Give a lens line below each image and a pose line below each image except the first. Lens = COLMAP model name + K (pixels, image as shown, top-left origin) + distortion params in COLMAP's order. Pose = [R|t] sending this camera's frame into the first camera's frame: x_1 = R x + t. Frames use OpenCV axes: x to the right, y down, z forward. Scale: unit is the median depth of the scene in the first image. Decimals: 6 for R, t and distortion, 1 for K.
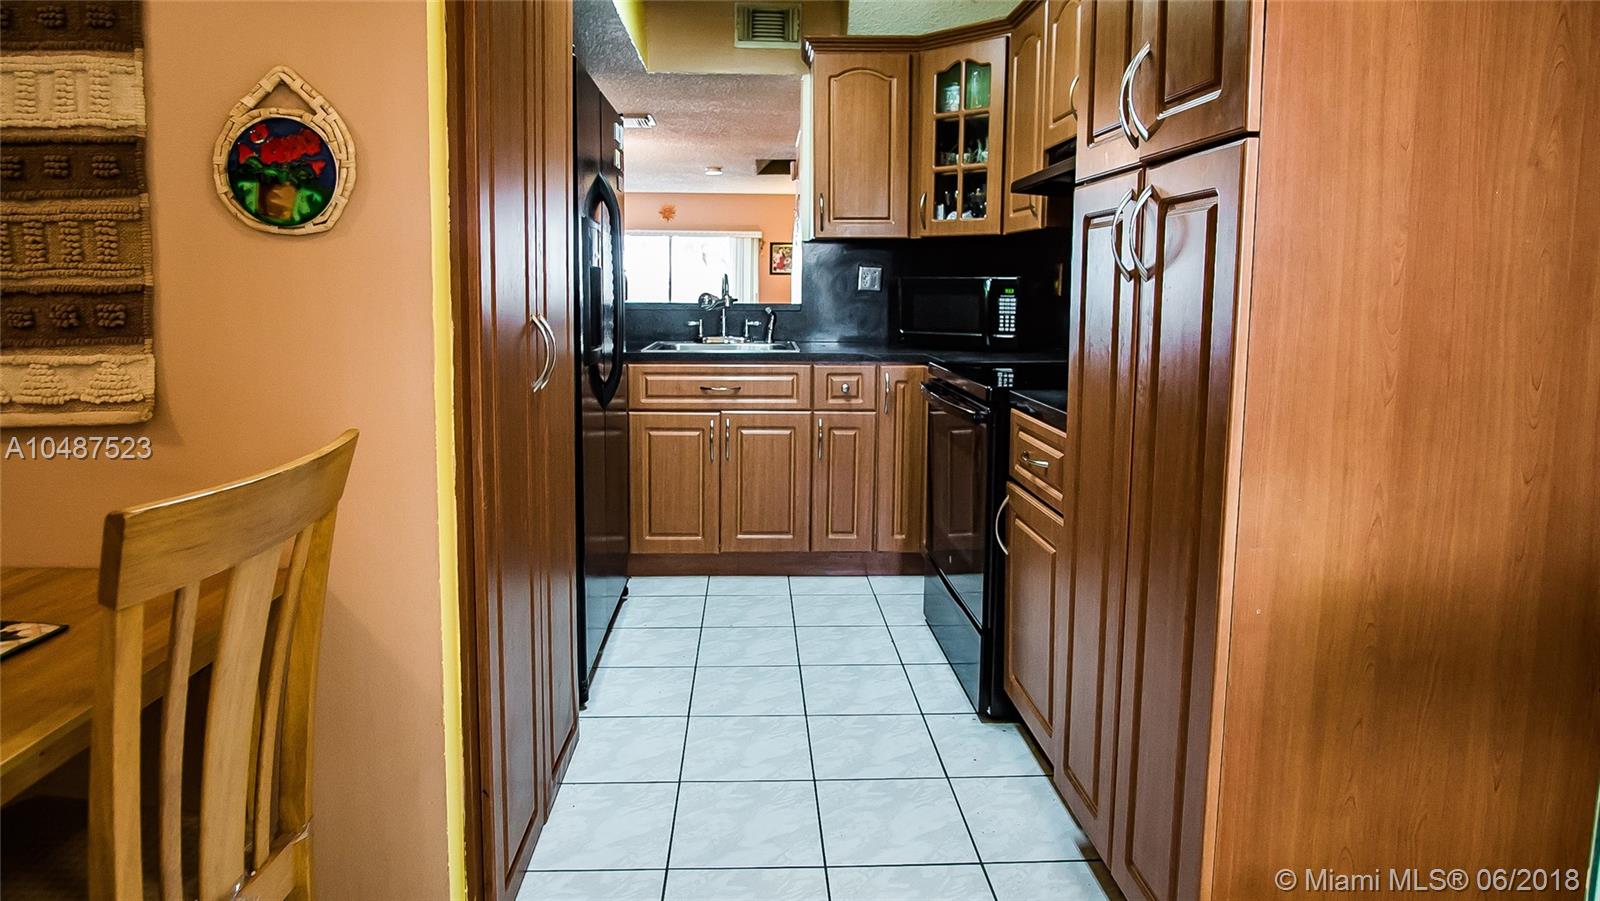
lens RADIAL K [[888.5, 0, 791.9], [0, 888.5, 378.2], [0, 0, 1]] dist [-0.030966, 0.005895]
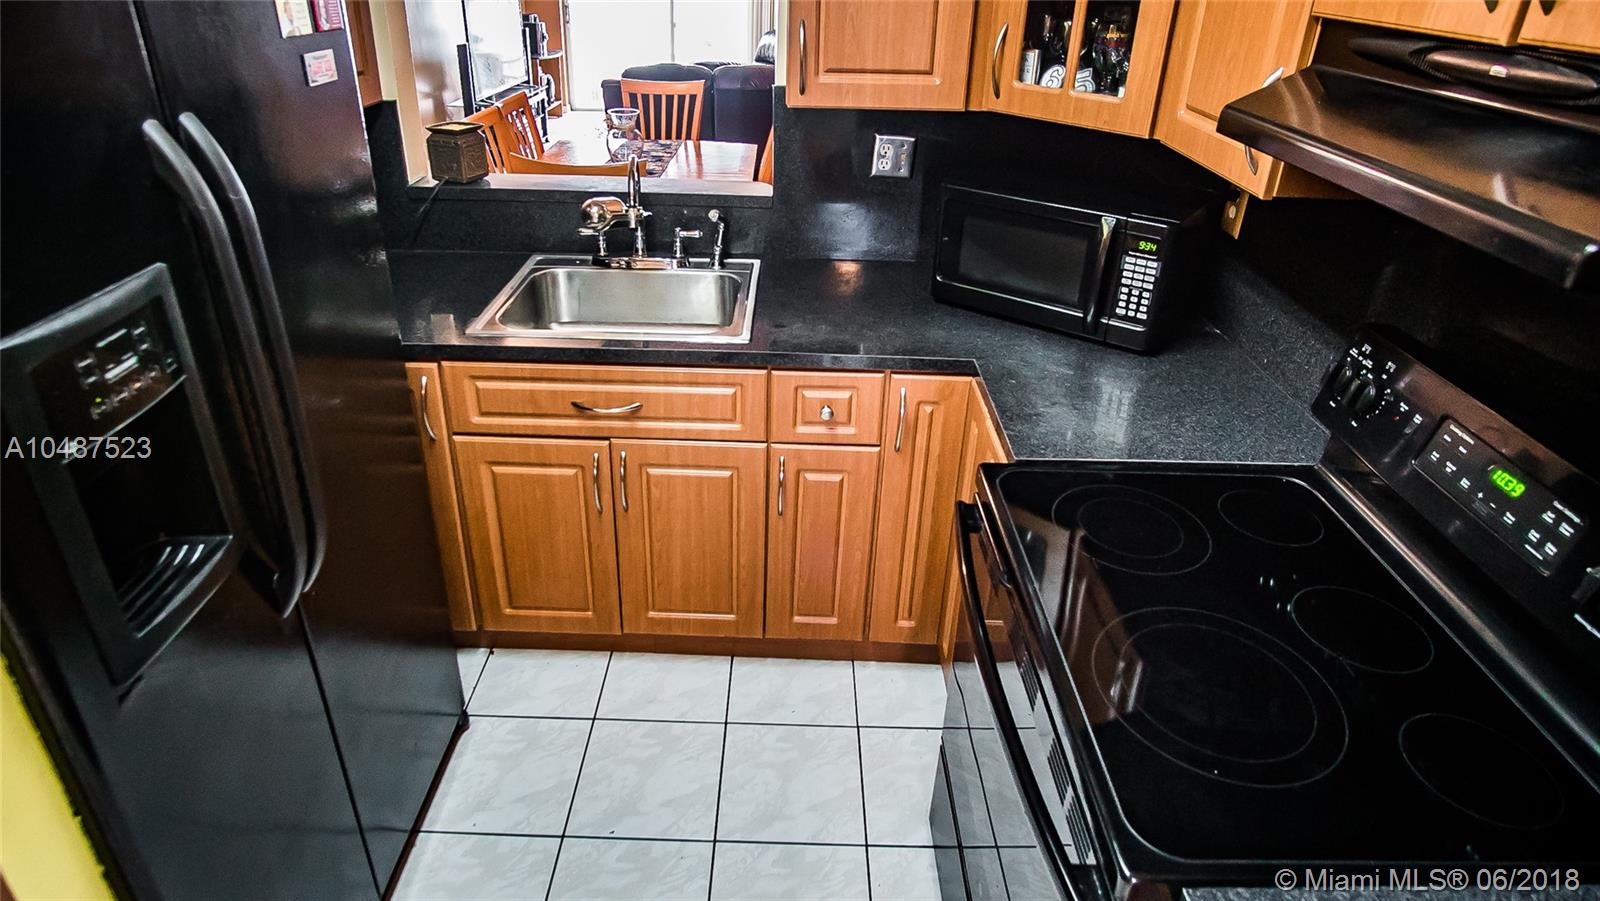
lens RADIAL K [[888.5, 0, 790.2], [0, 888.5, 377.8], [0, 0, 1]] dist [-0.030966, 0.005895]
pose [[0.998375, 0.040534, -0.040047, 0.057193], [-0.024526, 0.940079, 0.340074, -0.195442], [0.051432, -0.338539, 0.939546, 0.464547]]
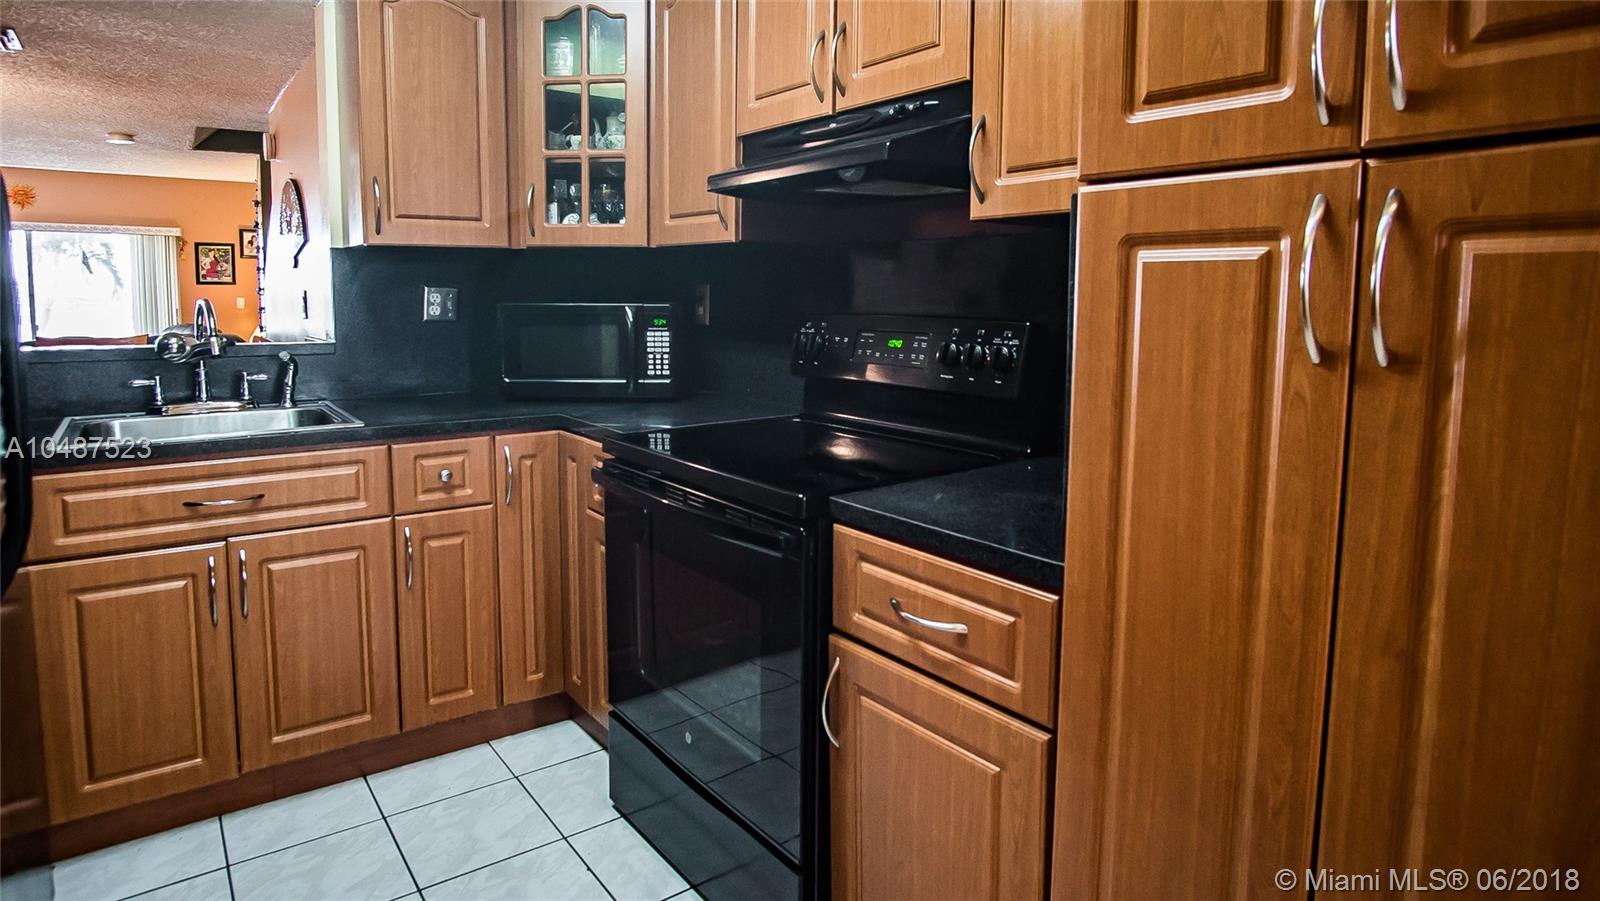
lens RADIAL K [[888.5, 0, 787.4], [0, 888.5, 378.9], [0, 0, 1]] dist [-0.030966, 0.005895]
pose [[0.830477, -0.055617, 0.554270, -0.085887], [0.058124, 0.998224, 0.013076, -0.052738], [-0.554013, 0.021357, 0.832234, 0.305970]]
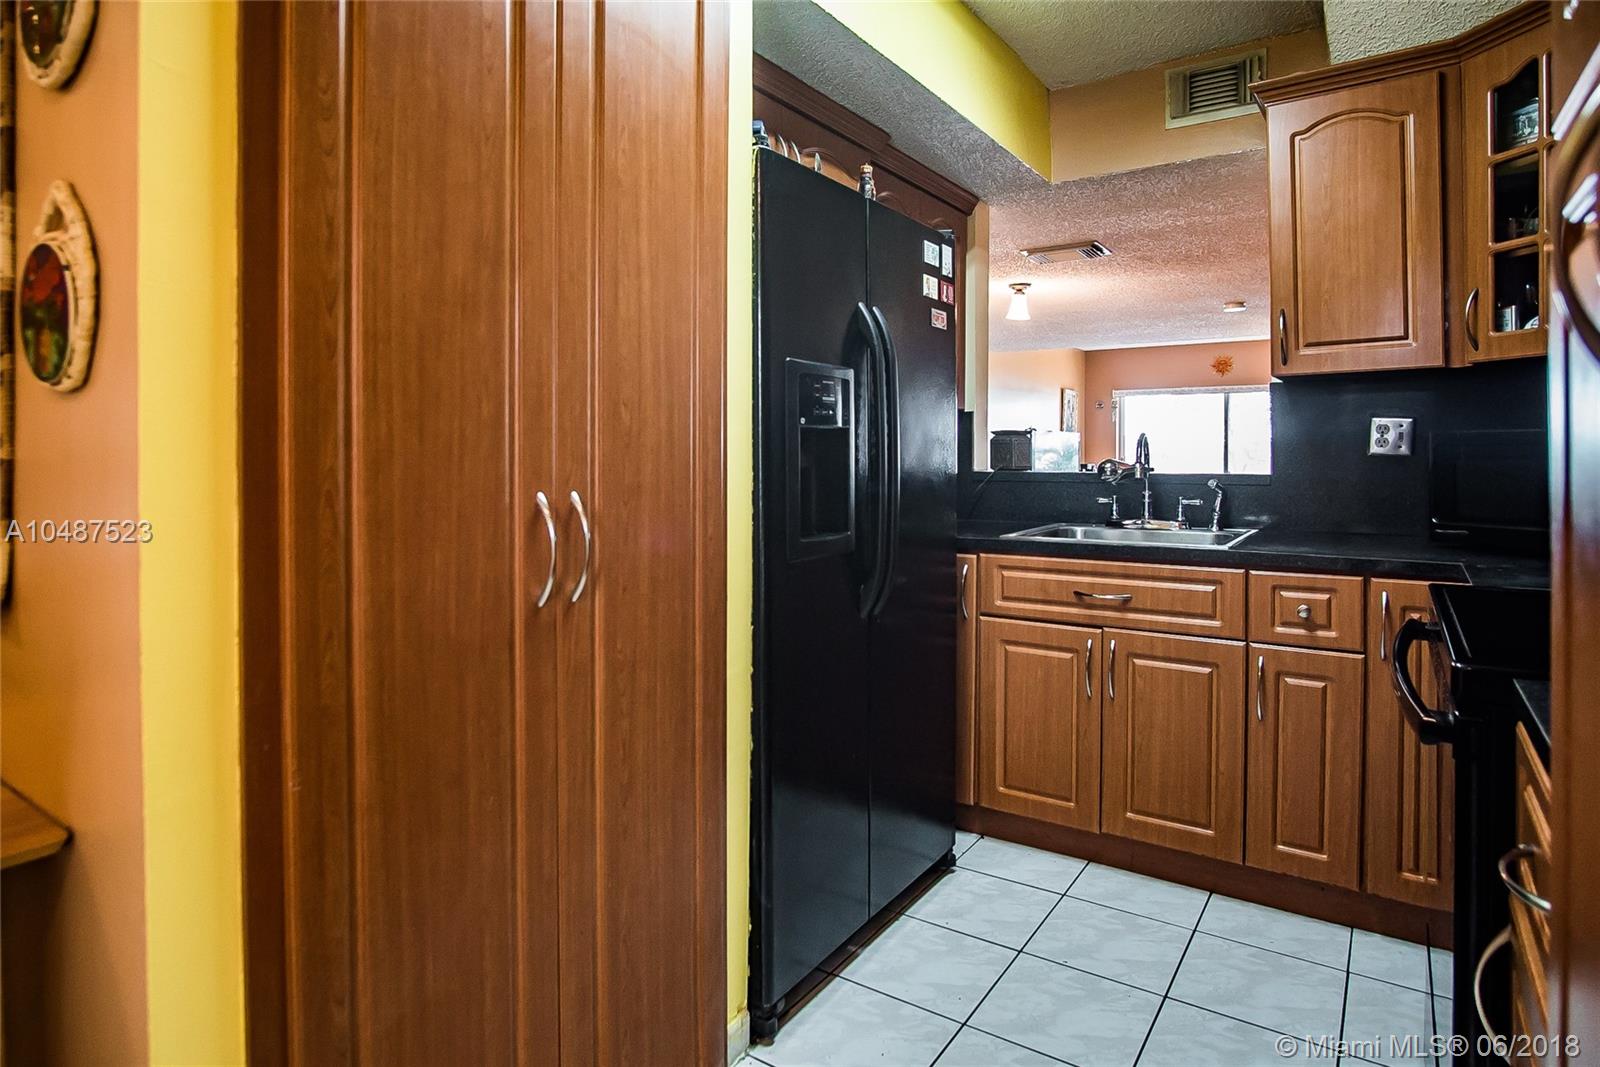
lens RADIAL K [[886.2, 0, 791.0], [0, 886.2, 462.7], [0, 0, 1]] dist [-0.028644, 0.003803]
pose [[0.796199, -0.006149, -0.605004, 0.142452], [-0.050045, 0.995853, -0.075982, -0.026957], [0.602962, 0.090774, 0.792589, 0.280751]]
